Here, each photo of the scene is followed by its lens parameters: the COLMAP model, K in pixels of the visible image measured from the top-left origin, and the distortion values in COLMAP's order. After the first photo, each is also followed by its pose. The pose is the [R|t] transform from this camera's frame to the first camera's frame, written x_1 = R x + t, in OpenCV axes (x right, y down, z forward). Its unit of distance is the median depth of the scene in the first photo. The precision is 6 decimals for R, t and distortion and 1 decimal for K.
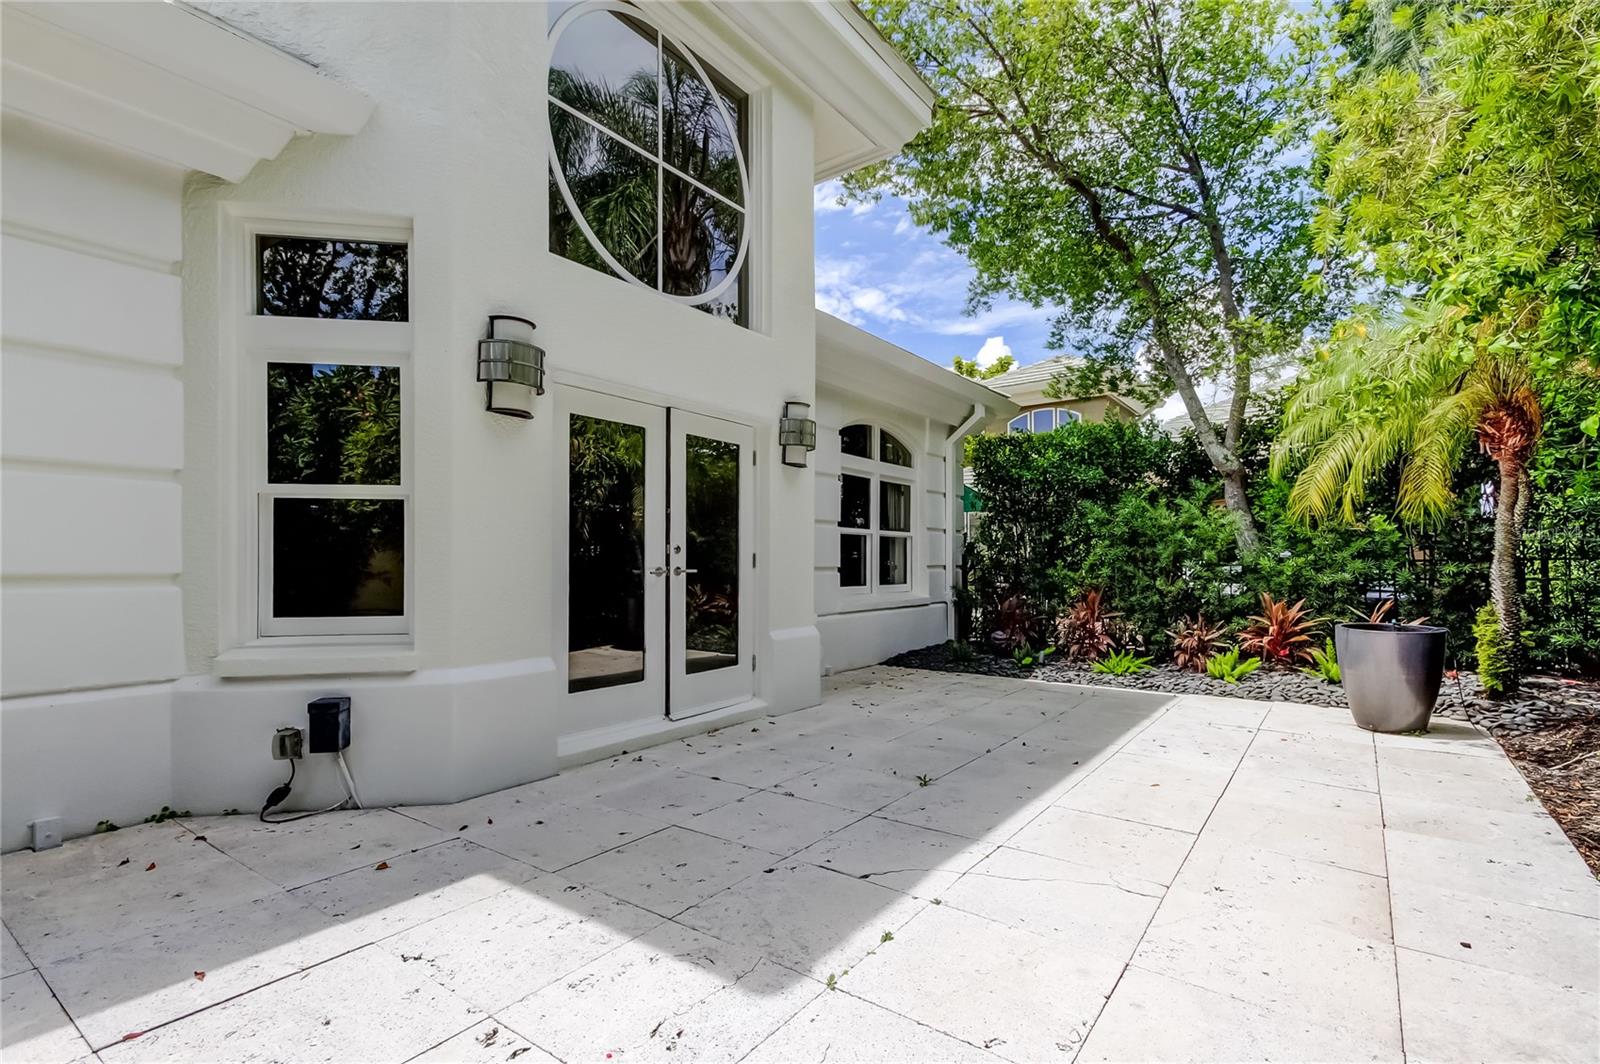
lens RADIAL K [[742.0, 0, 812.7], [0, 742.0, 552.2], [0, 0, 1]] dist [0.016671, 0.000160]
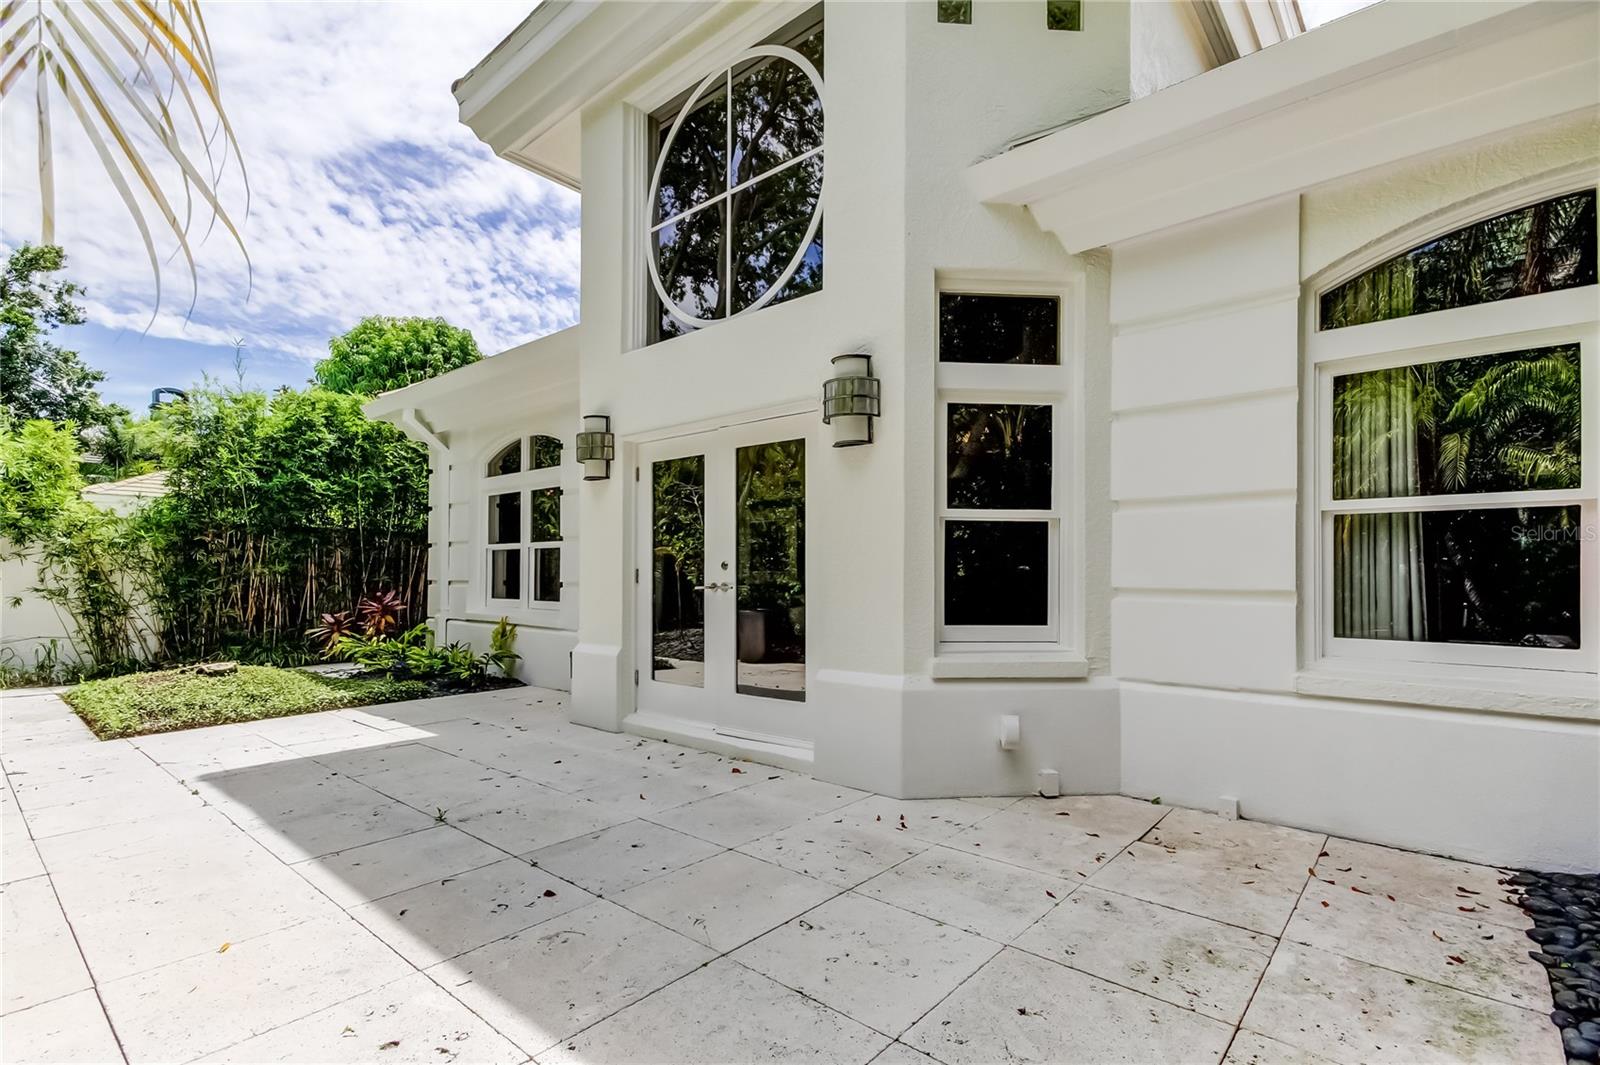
lens RADIAL K [[742.0, 0, 812.7], [0, 742.0, 552.7], [0, 0, 1]] dist [0.016671, 0.000160]
pose [[-0.083483, -0.026726, -0.996151, 0.877302], [0.024697, 0.999278, -0.028879, 0.012528], [0.996203, -0.027013, -0.082763, 1.292542]]
